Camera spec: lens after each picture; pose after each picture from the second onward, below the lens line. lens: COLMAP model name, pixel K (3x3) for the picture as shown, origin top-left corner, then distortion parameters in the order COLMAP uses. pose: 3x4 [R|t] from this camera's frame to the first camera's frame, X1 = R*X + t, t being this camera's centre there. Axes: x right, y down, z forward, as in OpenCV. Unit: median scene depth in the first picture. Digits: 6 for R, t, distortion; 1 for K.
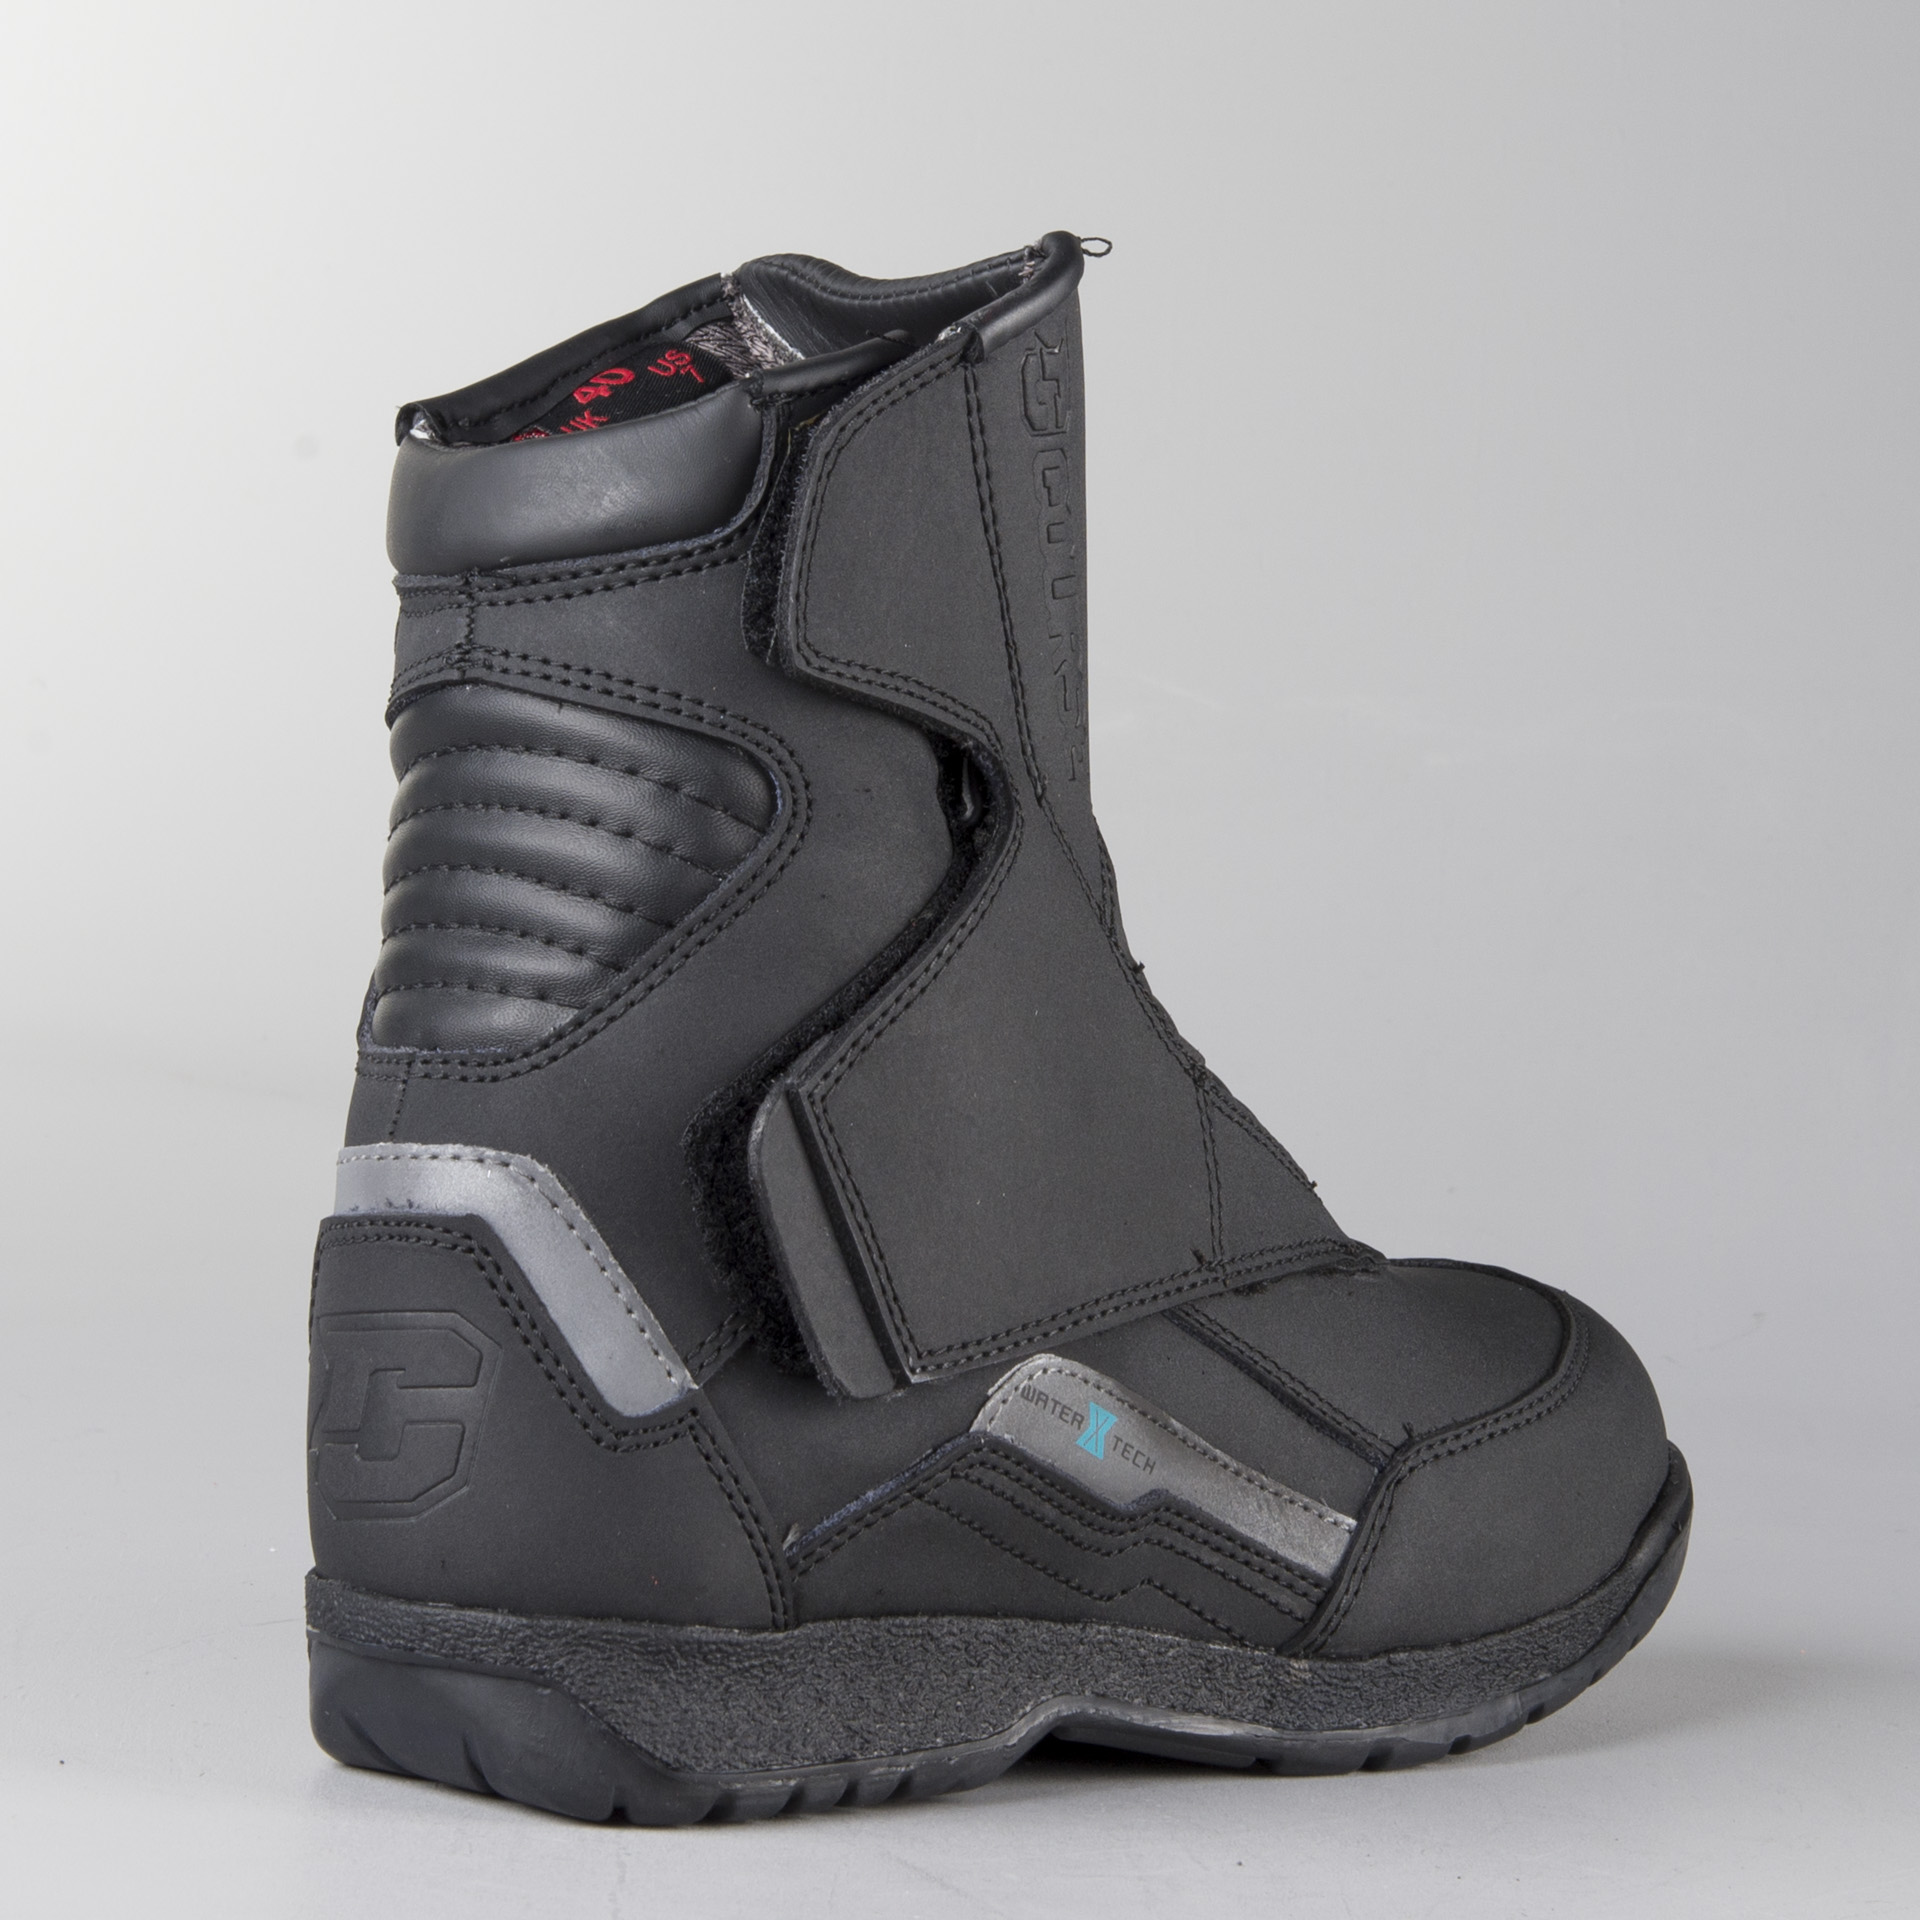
lens RADIAL K [[7558.3, 0, 960.6], [0, 7558.3, 964.8], [0, 0, 1]] dist [0.203820, 0.000000]
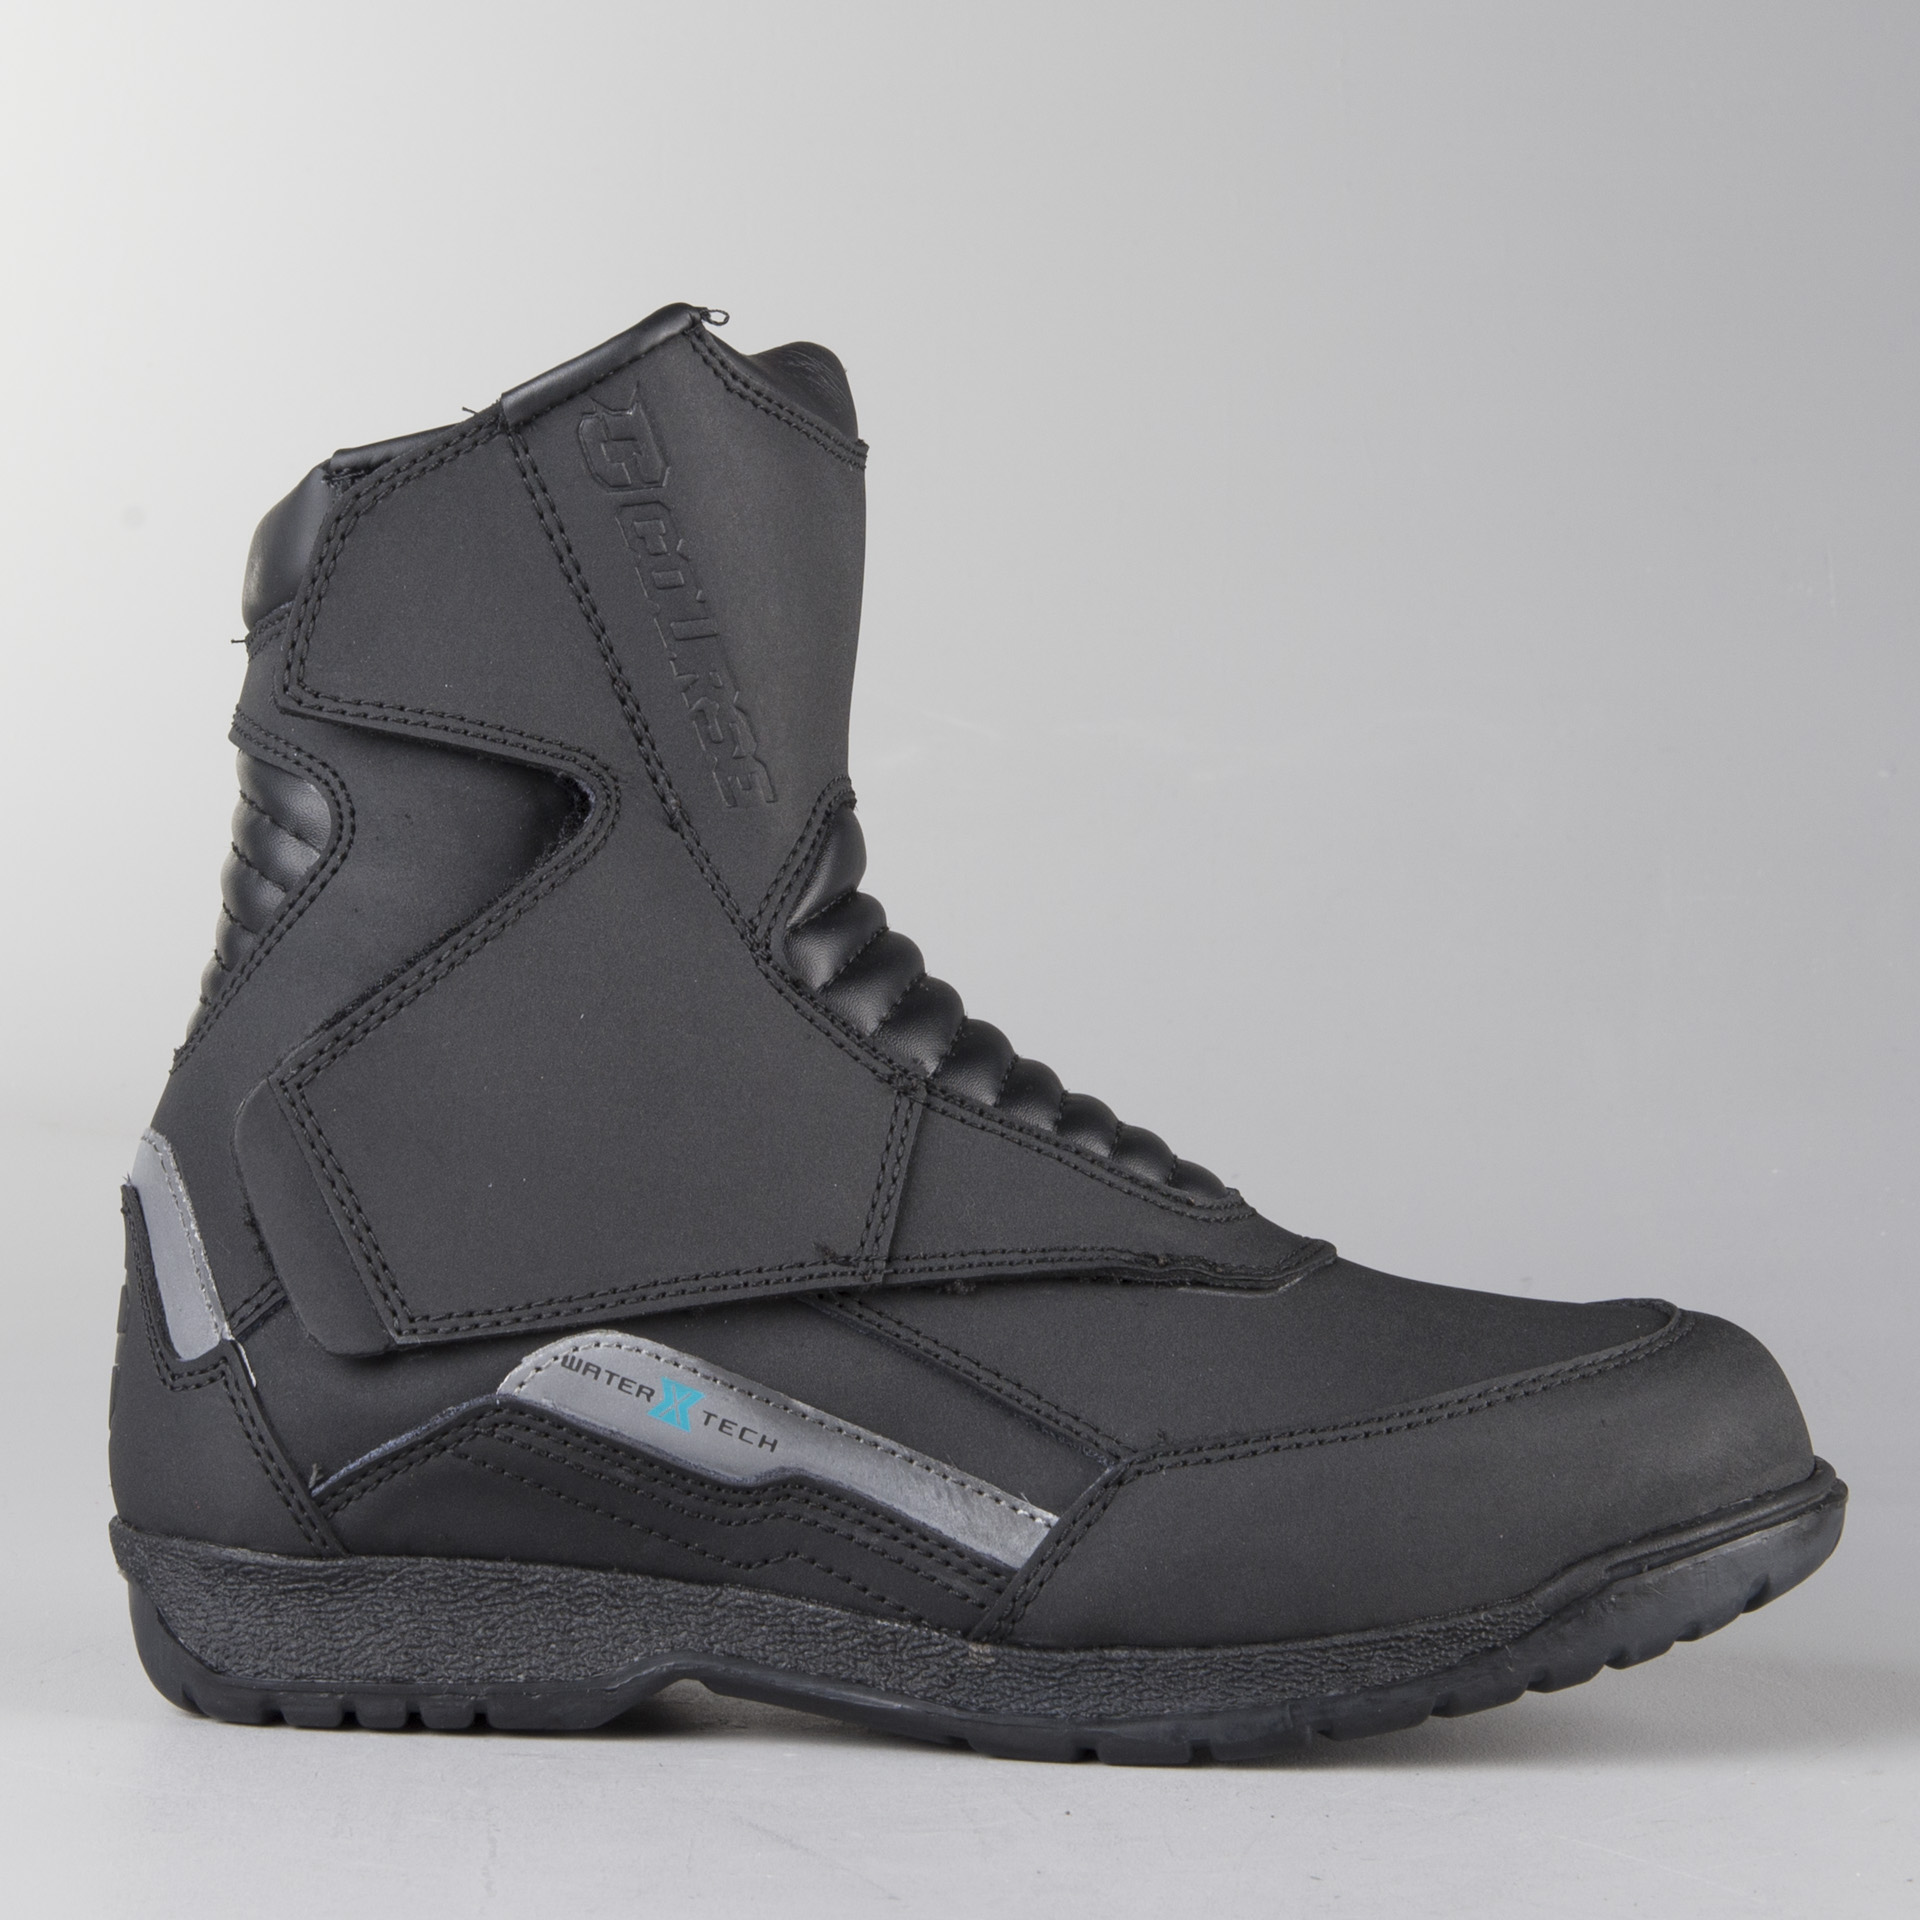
lens RADIAL K [[7558.3, 0, 959.9], [0, 7558.3, 953.4], [0, 0, 1]] dist [0.203820, 0.000000]
pose [[0.621564, -0.016729, -0.783185, 0.896026], [-0.018779, 0.999166, -0.036246, 0.035610], [0.783139, 0.037236, 0.620731, 0.357061]]
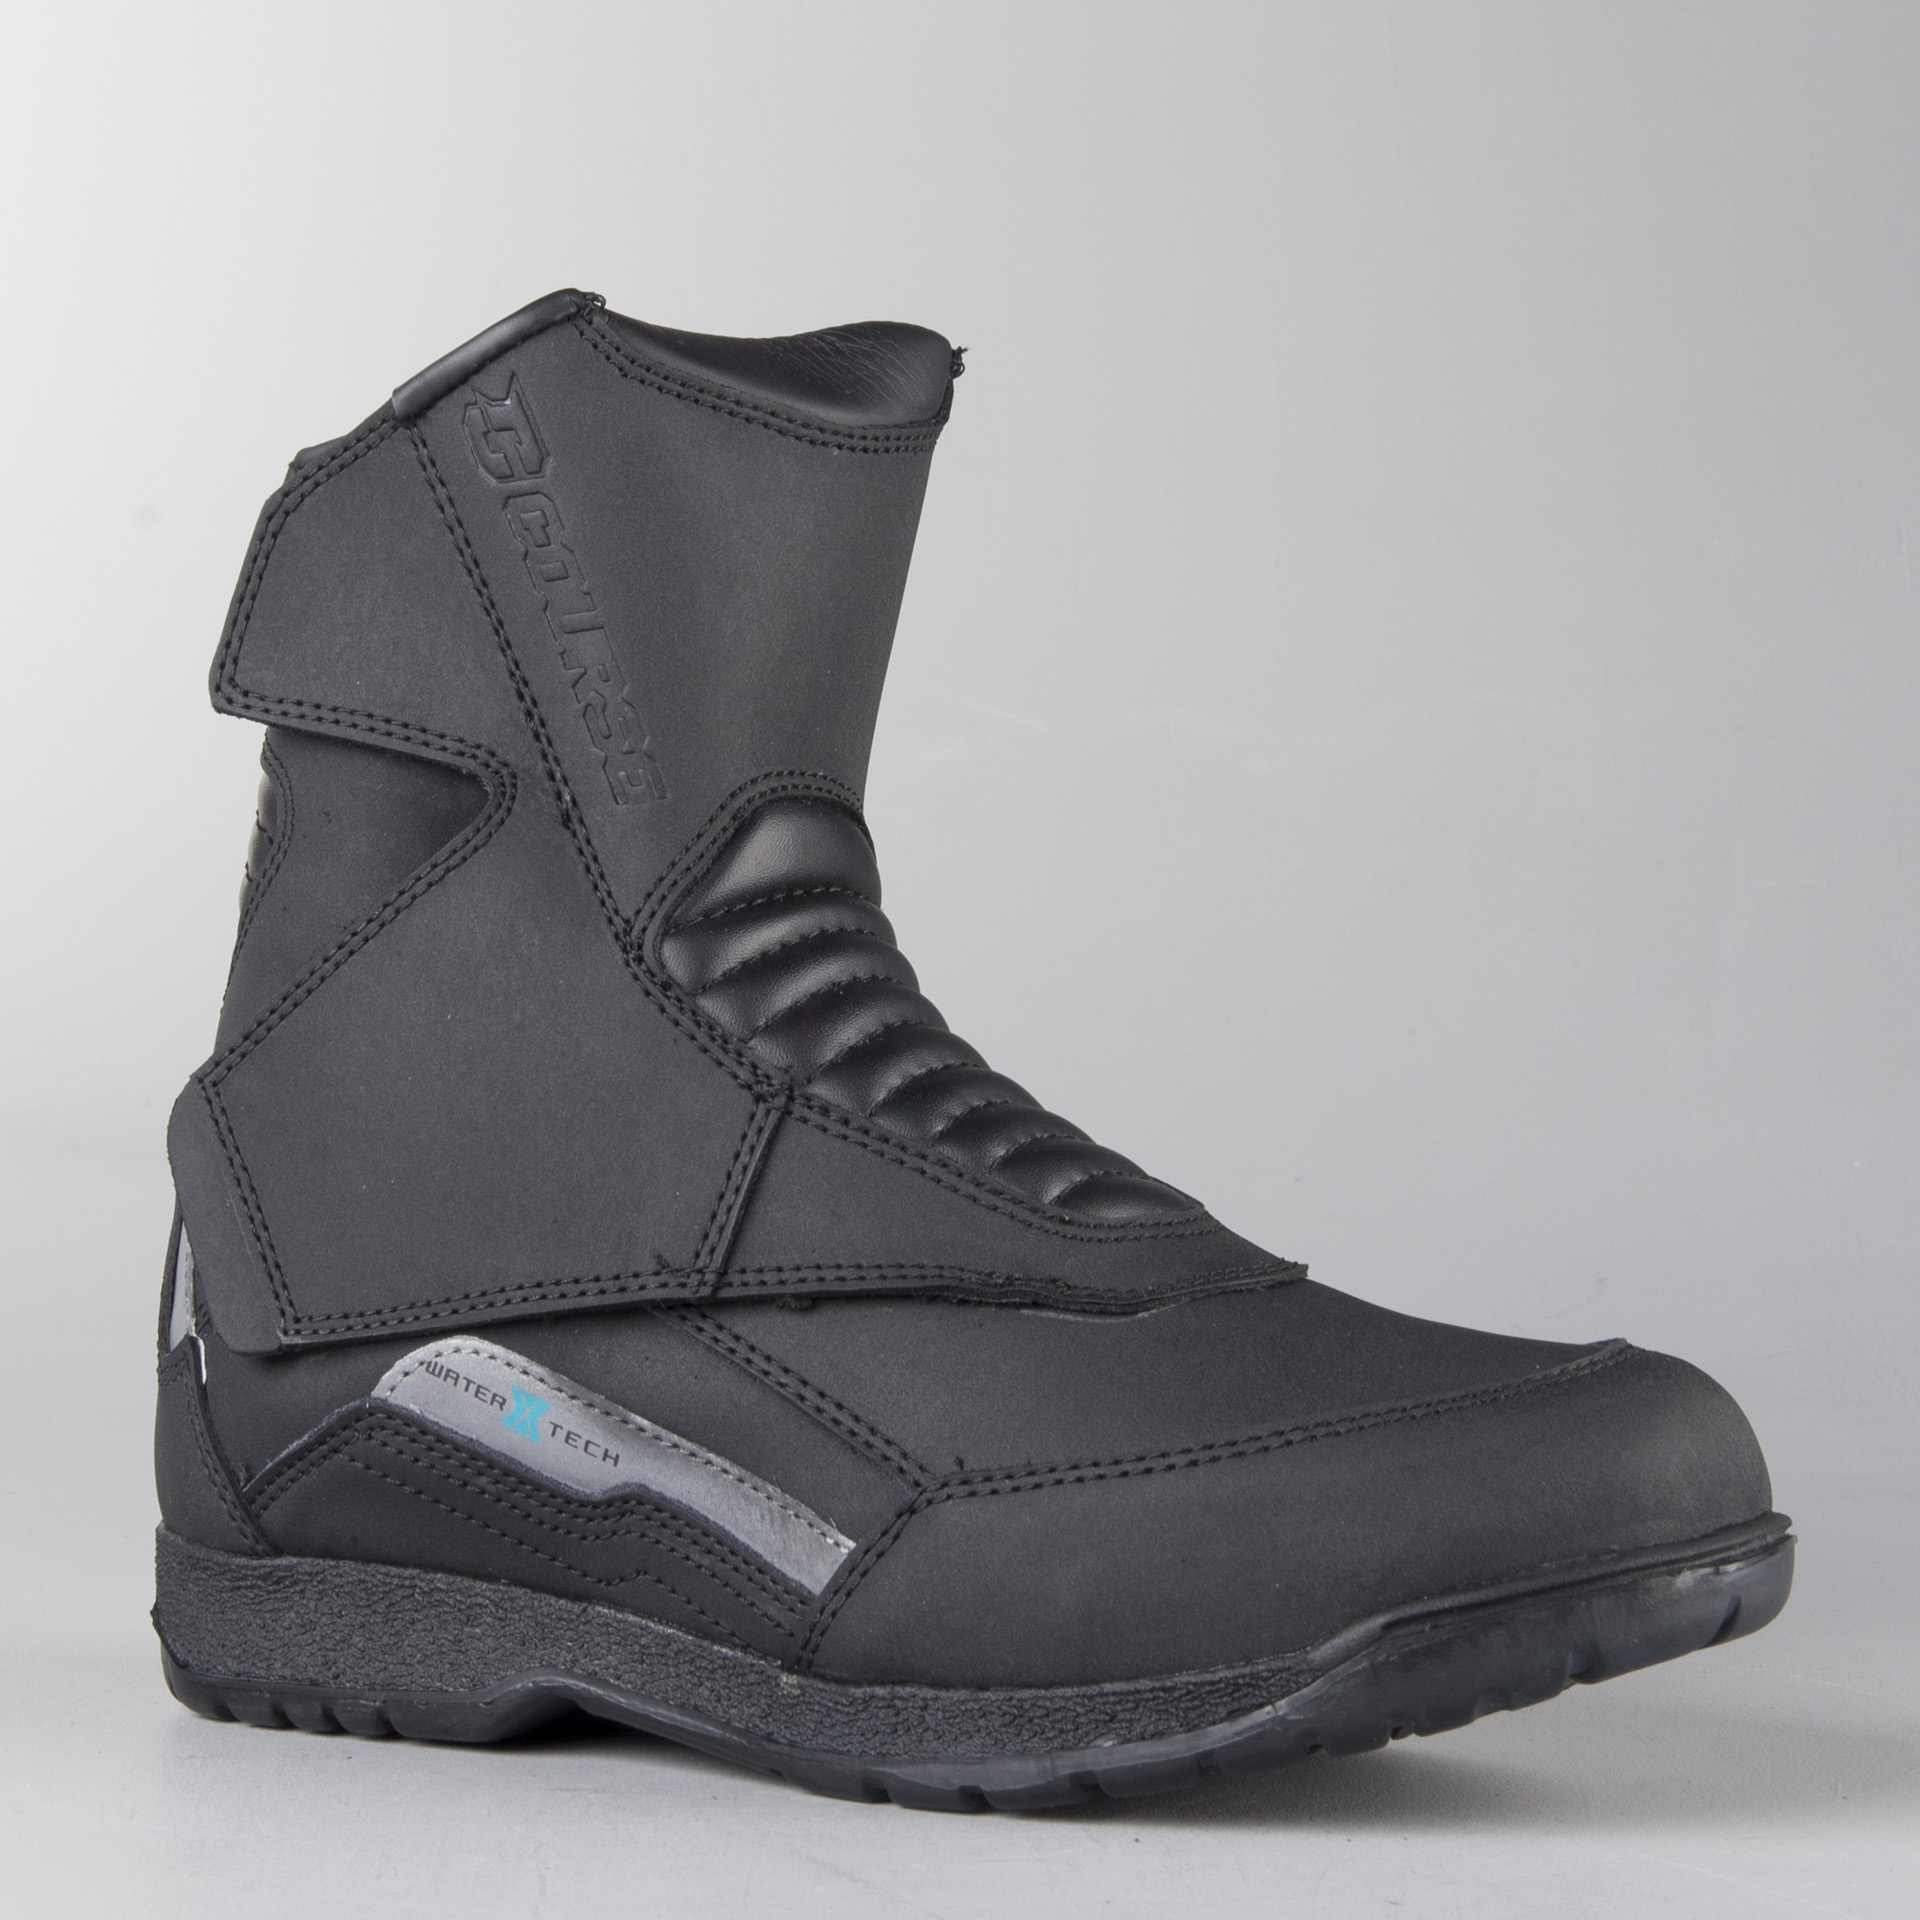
lens RADIAL K [[7558.3, 0, 964.8], [0, 7558.3, 960.9], [0, 0, 1]] dist [0.203820, 0.000000]
pose [[0.192613, -0.016187, -0.981141, 1.075771], [-0.040639, 0.998875, -0.024458, 0.021572], [0.980433, 0.044583, 0.191738, 0.855922]]
